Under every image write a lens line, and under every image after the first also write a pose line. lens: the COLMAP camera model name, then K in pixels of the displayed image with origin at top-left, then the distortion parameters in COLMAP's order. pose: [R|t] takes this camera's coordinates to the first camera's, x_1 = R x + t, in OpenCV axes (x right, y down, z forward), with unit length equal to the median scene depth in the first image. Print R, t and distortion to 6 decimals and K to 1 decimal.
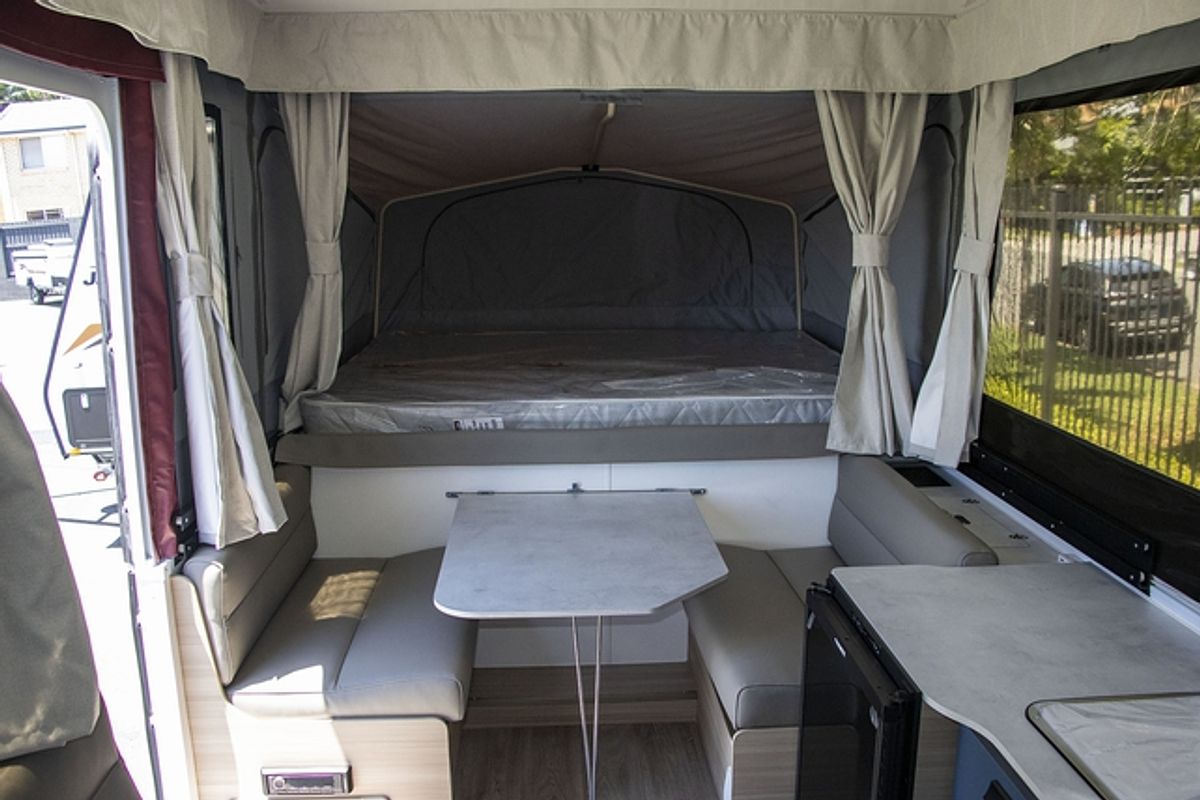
lens RADIAL K [[1018.7, 0, 600.5], [0, 1018.7, 398.1], [0, 0, 1]] dist [-0.168046, 0.114706]
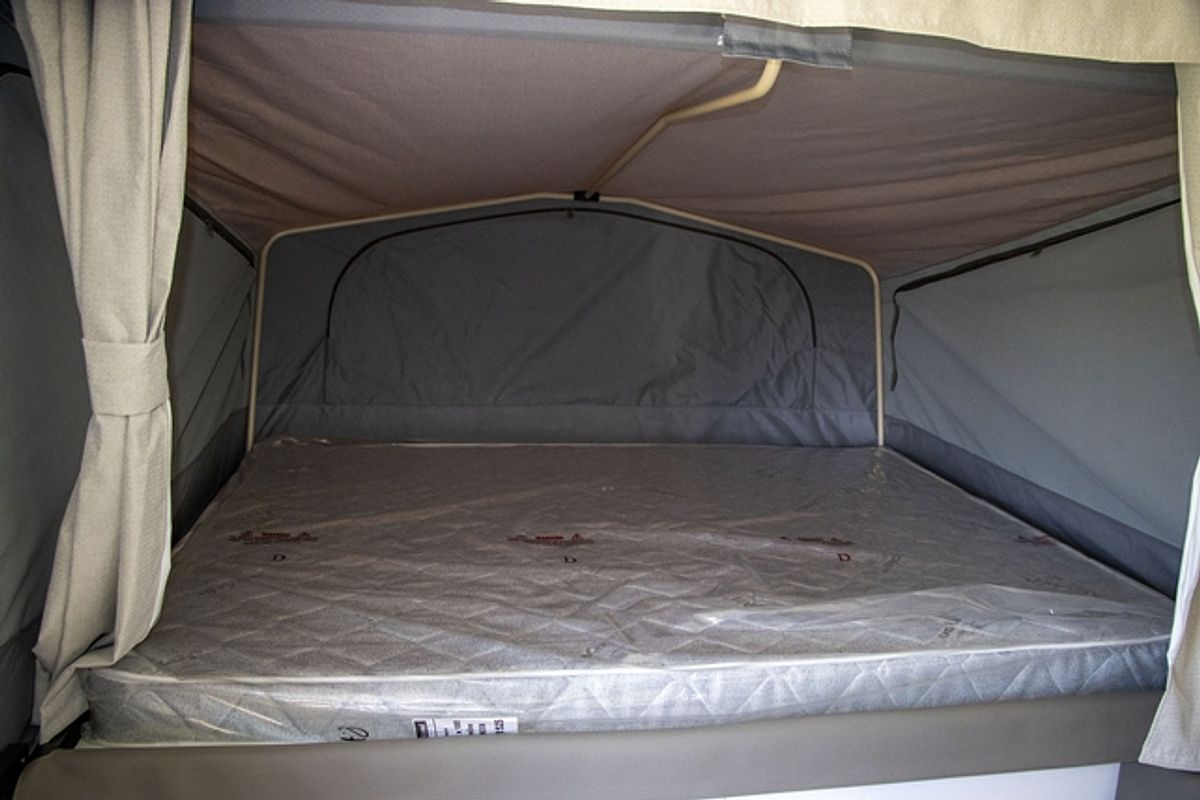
lens RADIAL K [[1018.7, 0, 613.3], [0, 1018.7, 422.0], [0, 0, 1]] dist [-0.168046, 0.114706]
pose [[0.991759, 0.022389, 0.126147, -0.113521], [-0.021633, 0.999739, -0.007362, -0.115149], [-0.126278, 0.004573, 0.991984, 0.522429]]
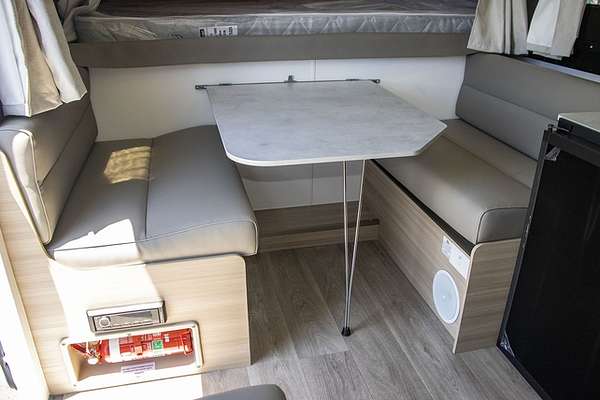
lens RADIAL K [[509.4, 0, 296.6], [0, 509.4, 201.8], [0, 0, 1]] dist [-0.168046, 0.114706]
pose [[0.984937, -0.062693, 0.161146, -0.137833], [0.022574, 0.970602, 0.239628, 0.087175], [-0.171432, -0.232381, 0.957398, 0.317088]]
